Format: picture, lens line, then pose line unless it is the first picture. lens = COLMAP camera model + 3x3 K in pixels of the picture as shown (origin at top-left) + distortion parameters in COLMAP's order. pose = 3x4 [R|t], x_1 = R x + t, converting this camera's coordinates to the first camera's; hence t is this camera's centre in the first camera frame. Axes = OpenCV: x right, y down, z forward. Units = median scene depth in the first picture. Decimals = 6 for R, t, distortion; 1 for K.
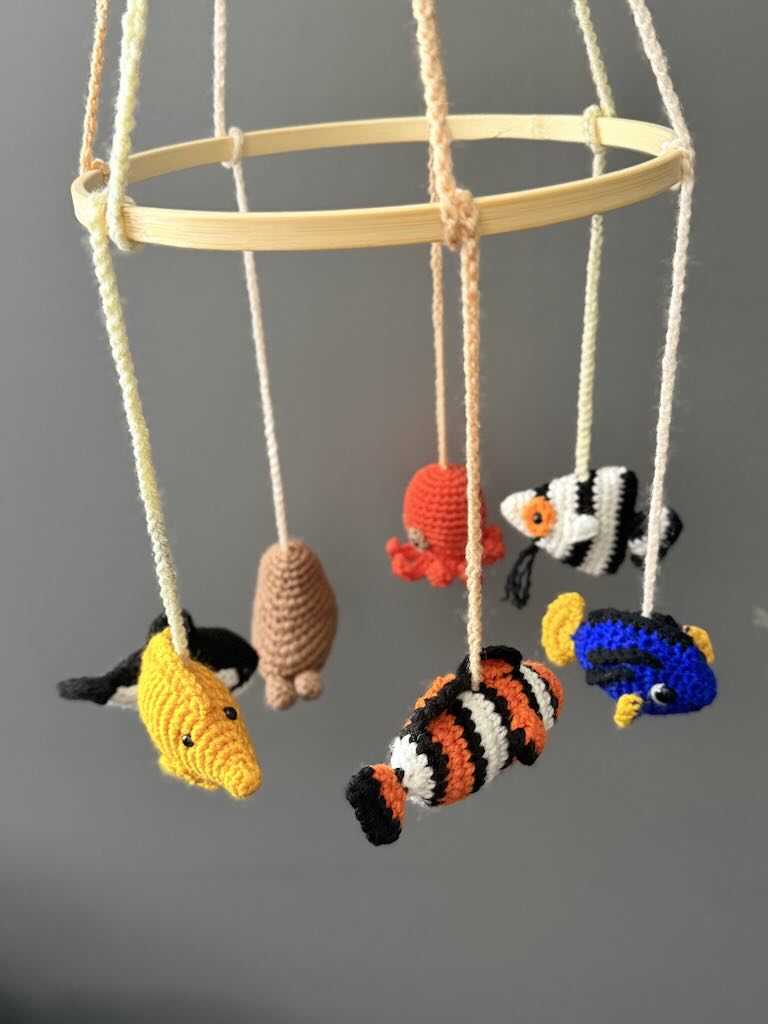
lens RADIAL K [[1041.4, 0, 394.5], [0, 1041.4, 513.2], [0, 0, 1]] dist [0.132080, -0.027757]
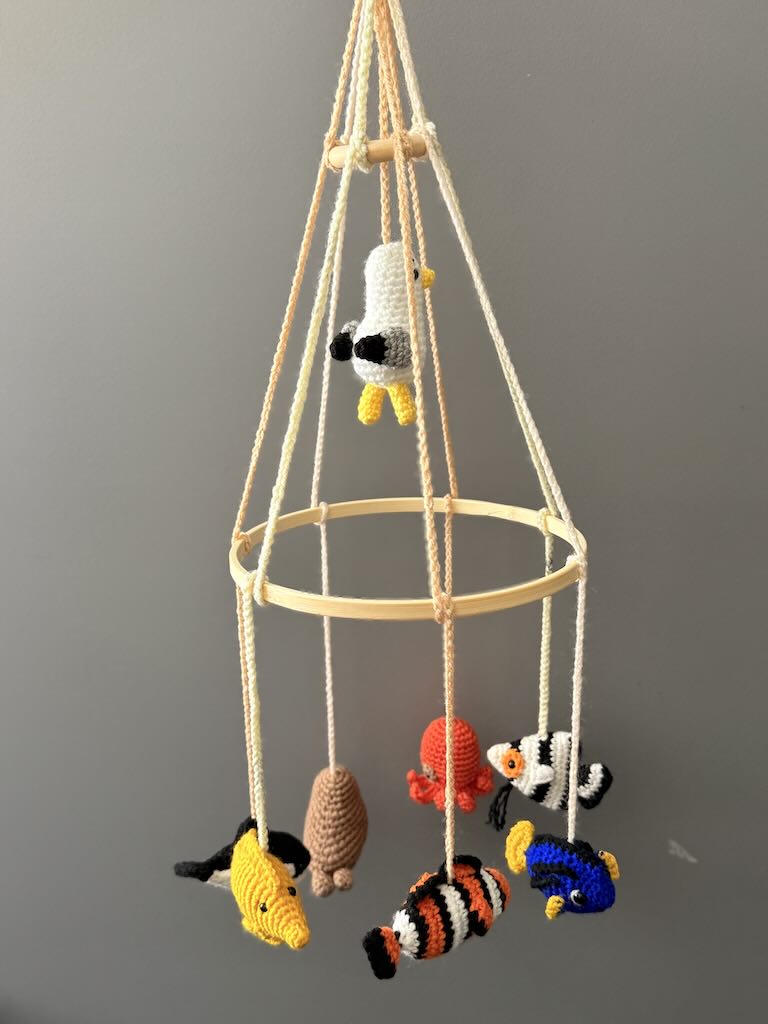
lens RADIAL K [[1041.4, 0, 394.5], [0, 1041.4, 513.2], [0, 0, 1]] dist [0.132080, -0.027757]
pose [[0.997400, 0.049589, -0.052298, 0.044855], [-0.058651, 0.980197, -0.189142, -0.063909], [0.041883, 0.191717, 0.980556, -0.603435]]
